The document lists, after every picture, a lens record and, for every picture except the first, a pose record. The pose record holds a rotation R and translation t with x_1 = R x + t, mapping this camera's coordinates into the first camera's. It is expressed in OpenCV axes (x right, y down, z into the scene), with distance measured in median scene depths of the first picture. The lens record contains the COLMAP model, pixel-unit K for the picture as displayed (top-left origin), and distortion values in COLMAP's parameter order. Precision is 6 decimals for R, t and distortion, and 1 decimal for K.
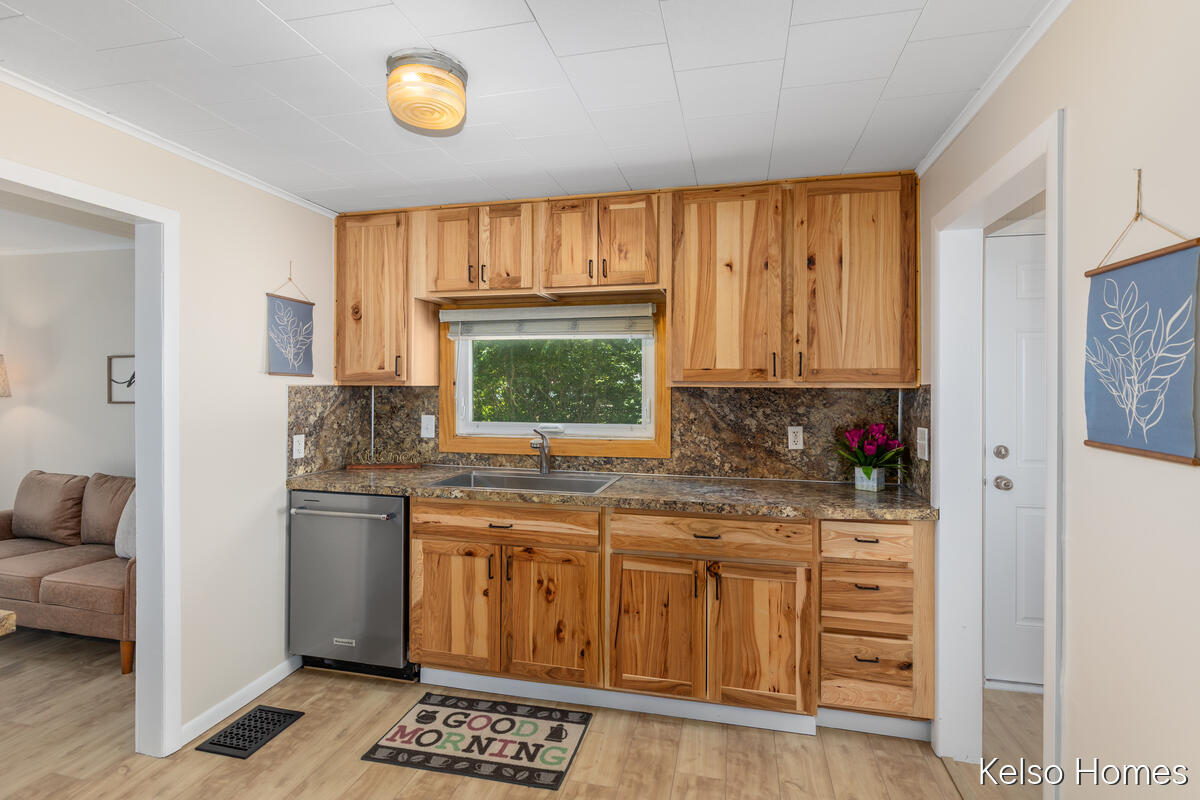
lens RADIAL K [[567.1, 0, 606.1], [0, 567.1, 384.9], [0, 0, 1]] dist [-0.003511, -0.001386]
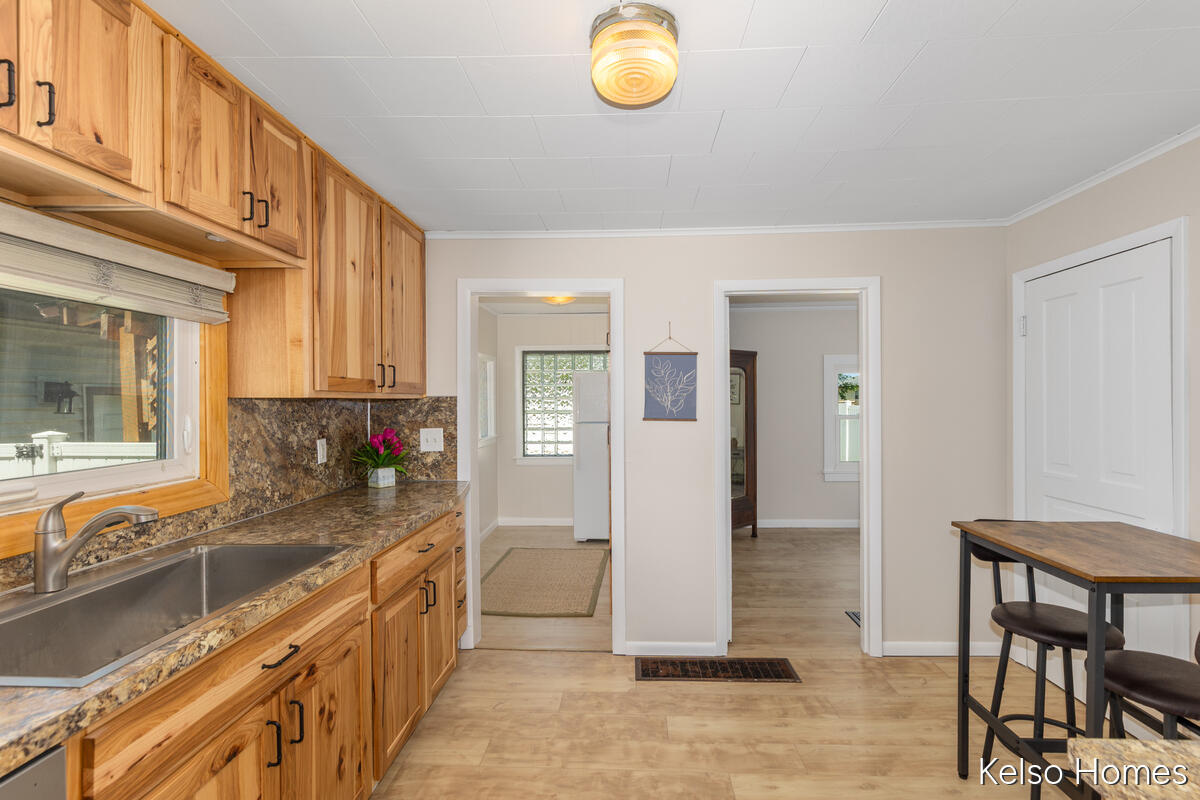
lens RADIAL K [[551.2, 0, 613.2], [0, 551.2, 404.1], [0, 0, 1]] dist [-0.000597, 0.001694]
pose [[-0.197708, -0.012110, 0.980186, -0.713186], [-0.003310, 0.999926, 0.011686, 0.001841], [-0.980255, -0.000934, -0.197733, 0.746414]]
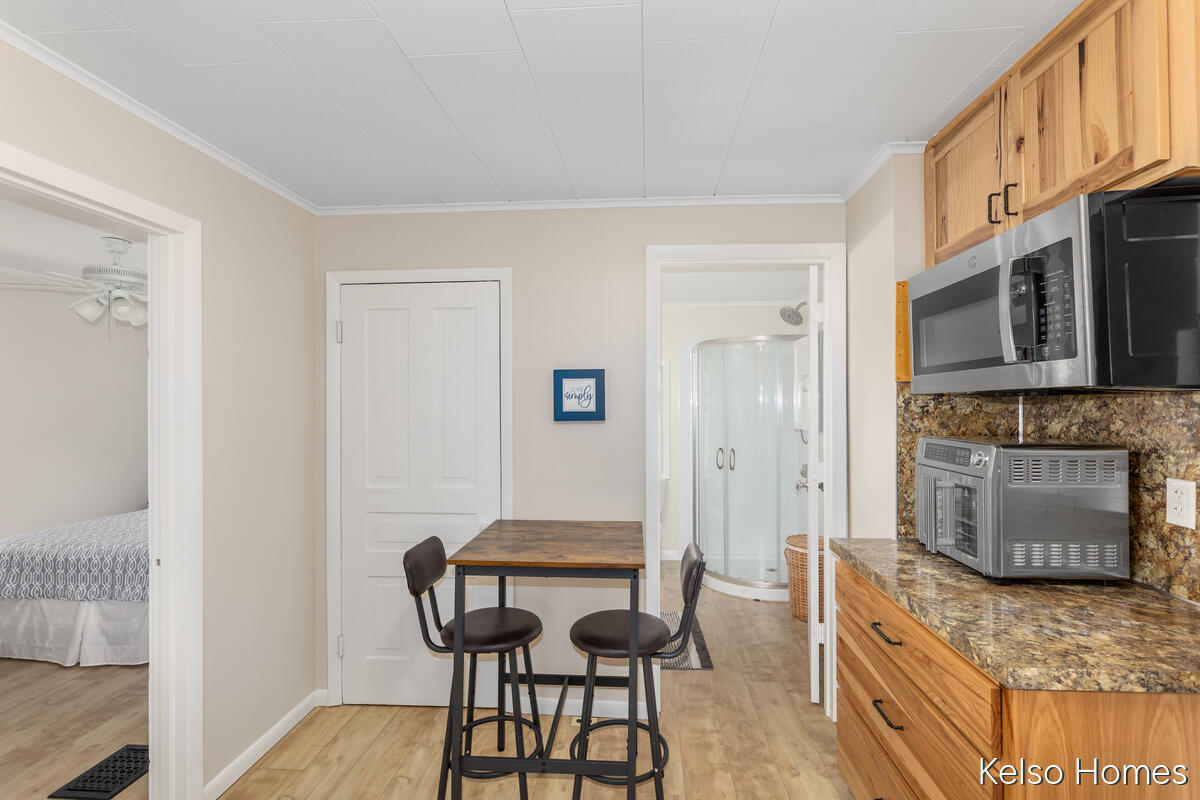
lens RADIAL K [[551.2, 0, 606.1], [0, 551.2, 404.9], [0, 0, 1]] dist [-0.000597, 0.001694]
pose [[-0.987253, -0.007292, -0.158992, -0.137471], [-0.005050, 0.999882, -0.014503, 0.005388], [0.159079, -0.013516, -0.987173, 0.811489]]
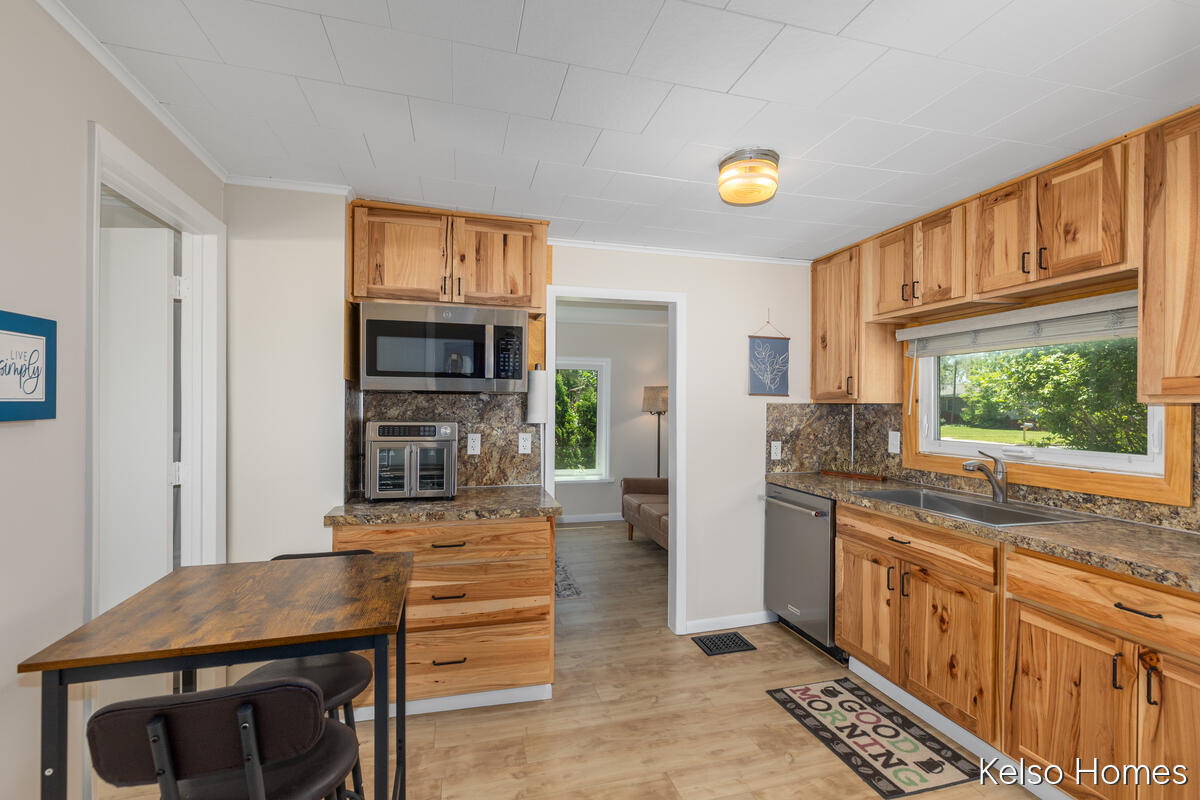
lens RADIAL K [[551.2, 0, 608.5], [0, 551.2, 406.4], [0, 0, 1]] dist [-0.000597, 0.001694]
pose [[0.477902, 0.001230, -0.878412, 0.405122], [0.000264, 0.999999, 0.001543, 0.006581], [0.878413, -0.000969, 0.477901, 0.066813]]
